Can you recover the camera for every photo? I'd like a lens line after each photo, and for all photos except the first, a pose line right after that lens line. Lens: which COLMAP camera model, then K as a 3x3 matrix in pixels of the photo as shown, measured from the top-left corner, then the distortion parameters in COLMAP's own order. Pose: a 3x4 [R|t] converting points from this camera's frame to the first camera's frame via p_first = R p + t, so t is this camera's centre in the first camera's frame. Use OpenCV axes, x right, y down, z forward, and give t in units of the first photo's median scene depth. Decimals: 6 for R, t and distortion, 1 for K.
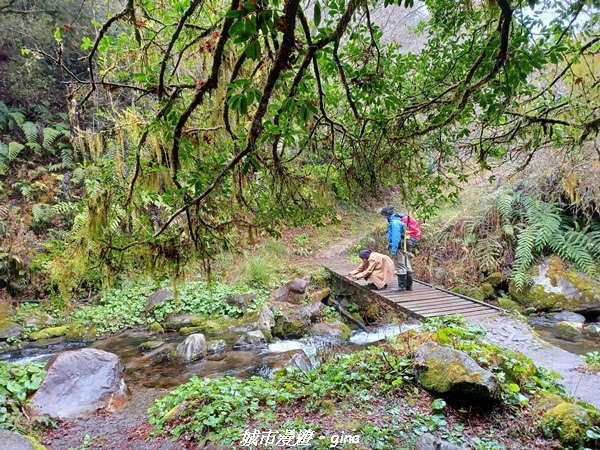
lens RADIAL K [[434.6, 0, 299.6], [0, 434.6, 225.6], [0, 0, 1]] dist [0.002841, 0.001314]
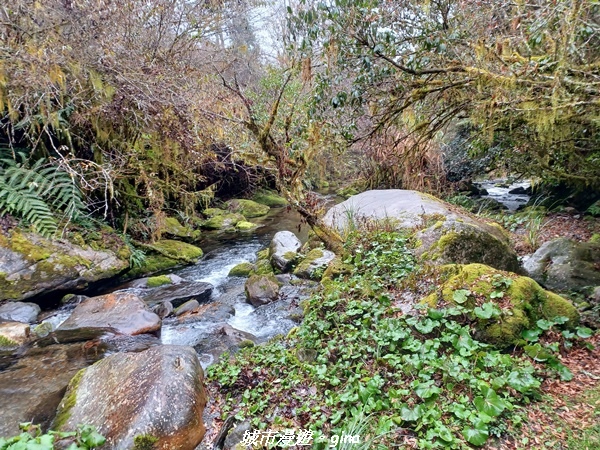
lens RADIAL K [[434.6, 0, 300.1], [0, 434.6, 225.6], [0, 0, 1]] dist [0.002841, 0.001314]
pose [[0.538345, -0.124905, 0.833417, 0.341614], [0.040064, 0.991630, 0.122738, 0.036923], [-0.841772, -0.032685, 0.538843, 0.350049]]
